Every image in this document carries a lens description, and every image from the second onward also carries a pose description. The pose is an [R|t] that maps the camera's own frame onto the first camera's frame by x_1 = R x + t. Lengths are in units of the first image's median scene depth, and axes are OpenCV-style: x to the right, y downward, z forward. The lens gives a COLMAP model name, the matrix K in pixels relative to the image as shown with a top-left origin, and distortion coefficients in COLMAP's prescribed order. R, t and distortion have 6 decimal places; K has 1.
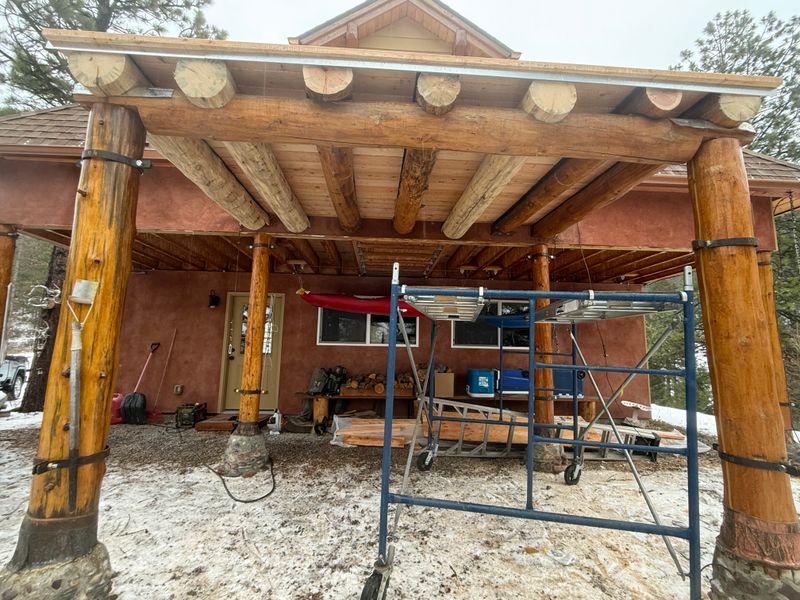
lens RADIAL K [[378.0, 0, 400.0], [0, 378.0, 300.0], [0, 0, 1]] dist [-0.013537, 0.013602]
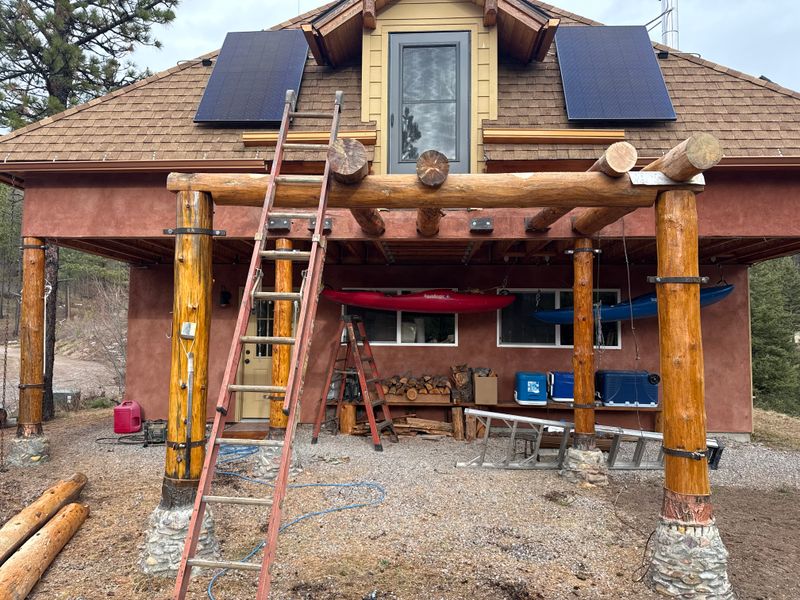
lens RADIAL K [[604.0, 0, 400.0], [0, 604.0, 300.0], [0, 0, 1]] dist [0.038109, -0.005047]
pose [[0.994302, -0.016244, -0.105359, 0.087350], [0.024314, 0.996829, 0.075769, -0.118001], [0.103794, -0.077899, 0.991544, -0.485301]]
